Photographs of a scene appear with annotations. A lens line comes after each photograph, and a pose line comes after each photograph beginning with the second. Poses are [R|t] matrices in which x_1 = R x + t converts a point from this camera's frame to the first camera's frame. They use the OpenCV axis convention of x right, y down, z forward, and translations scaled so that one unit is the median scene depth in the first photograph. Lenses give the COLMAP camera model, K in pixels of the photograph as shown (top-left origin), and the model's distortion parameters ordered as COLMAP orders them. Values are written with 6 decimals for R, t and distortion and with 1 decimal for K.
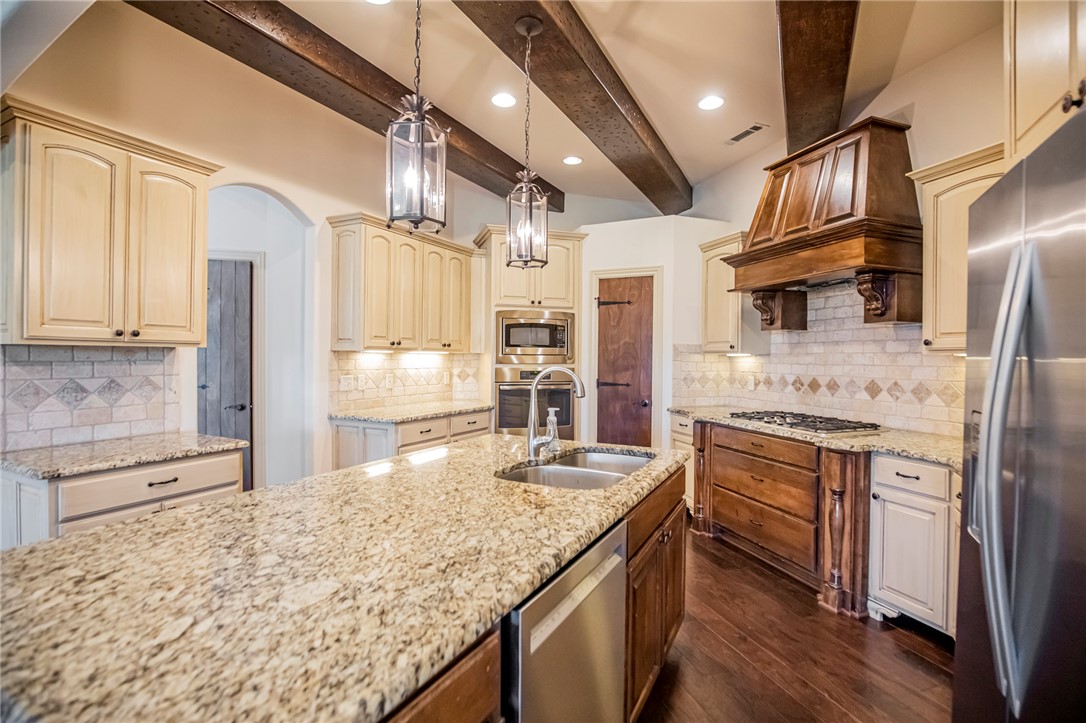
lens RADIAL K [[501.2, 0, 561.0], [0, 501.2, 360.0], [0, 0, 1]] dist [-0.033133, 0.005891]
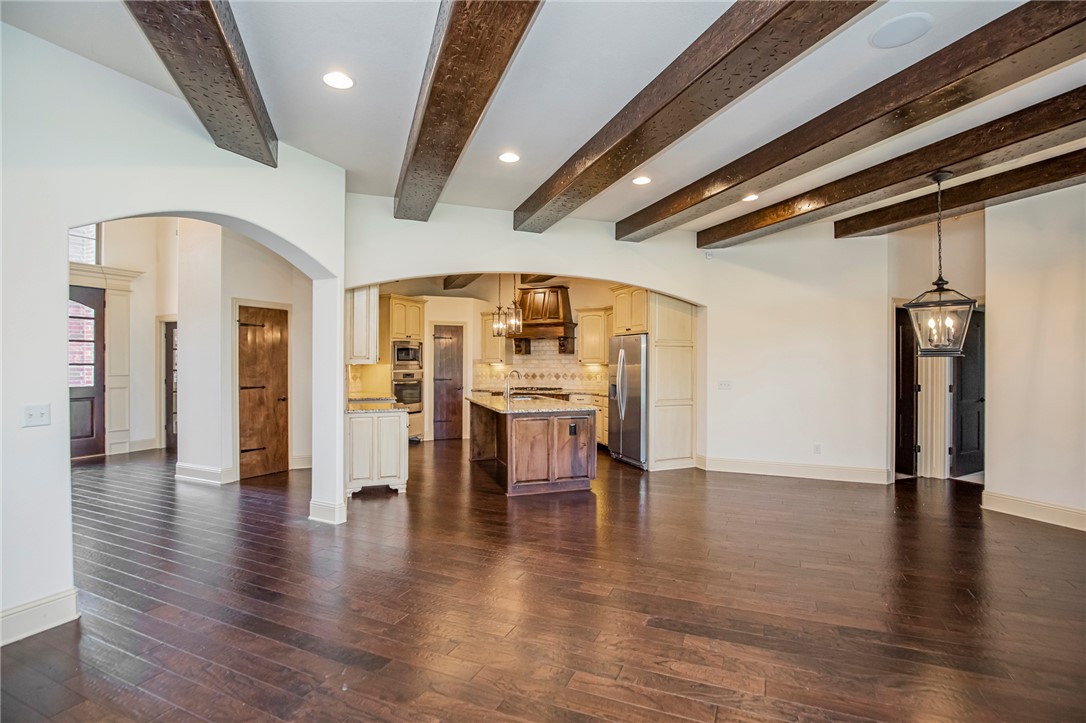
lens RADIAL K [[501.2, 0, 546.5], [0, 501.2, 362.3], [0, 0, 1]] dist [-0.033133, 0.005891]
pose [[0.687663, -0.006882, 0.725998, -1.271168], [0.008621, 0.999962, 0.001313, -0.021815], [-0.725979, 0.005356, 0.687696, -0.788953]]
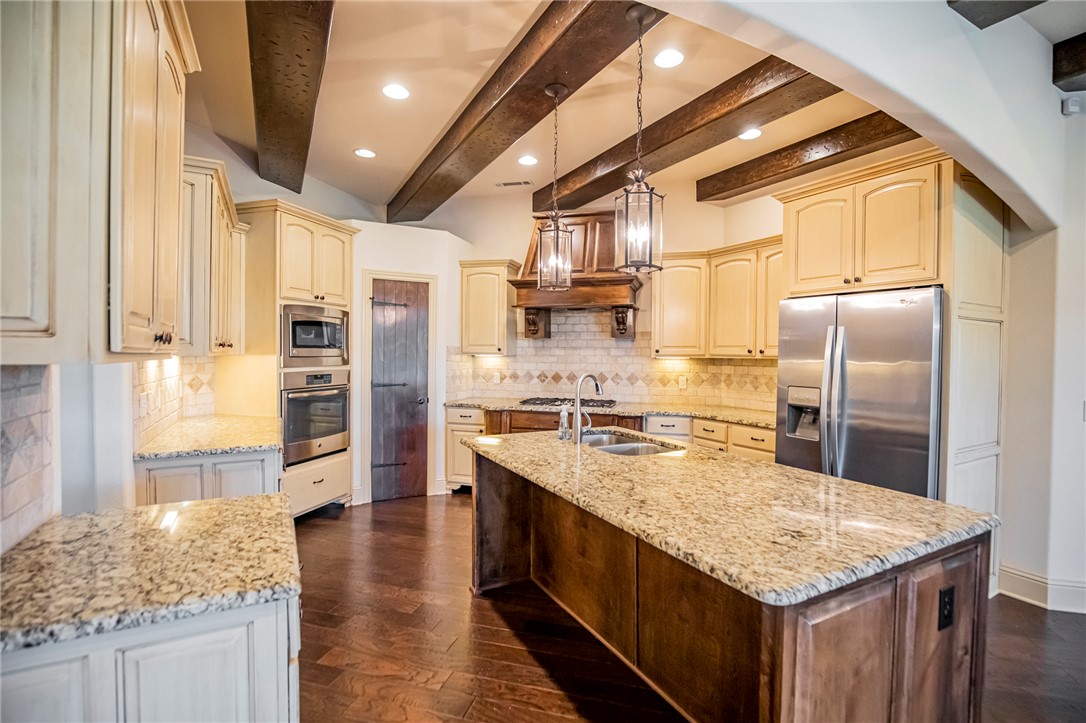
lens RADIAL K [[501.2, 0, 544.1], [0, 501.2, 360.9], [0, 0, 1]] dist [-0.033133, 0.005891]
pose [[0.580189, -0.016439, 0.814316, -0.657743], [-0.000389, 0.999791, 0.020460, -0.025322], [-0.814482, -0.012188, 0.580061, 0.192181]]
